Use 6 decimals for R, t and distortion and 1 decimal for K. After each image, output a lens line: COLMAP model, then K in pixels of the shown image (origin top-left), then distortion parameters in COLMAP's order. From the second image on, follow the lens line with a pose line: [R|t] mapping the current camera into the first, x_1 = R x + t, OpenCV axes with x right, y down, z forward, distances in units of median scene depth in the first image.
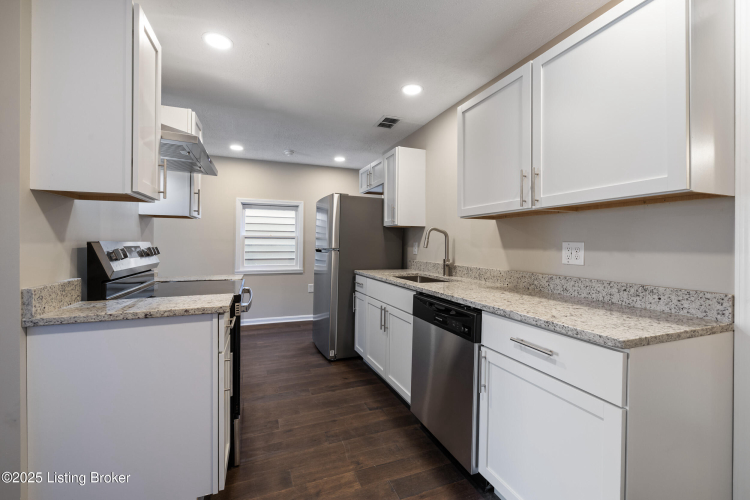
lens RADIAL K [[317.1, 0, 377.5], [0, 317.1, 246.1], [0, 0, 1]] dist [-0.000968, -0.000442]
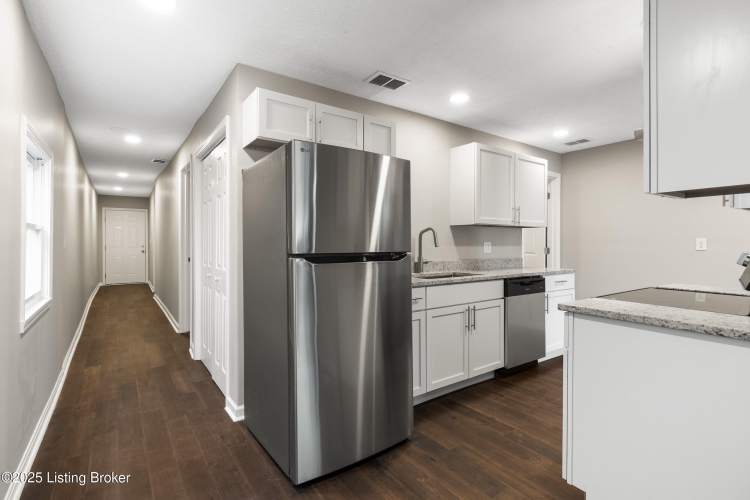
lens RADIAL K [[366.8, 0, 375.9], [0, 366.8, 248.1], [0, 0, 1]] dist [-0.003917, -0.000001]
pose [[-0.239581, -0.023119, 0.970601, -1.159843], [0.002593, 0.999698, 0.024452, -0.025073], [-0.970873, 0.008374, -0.239449, 1.770997]]
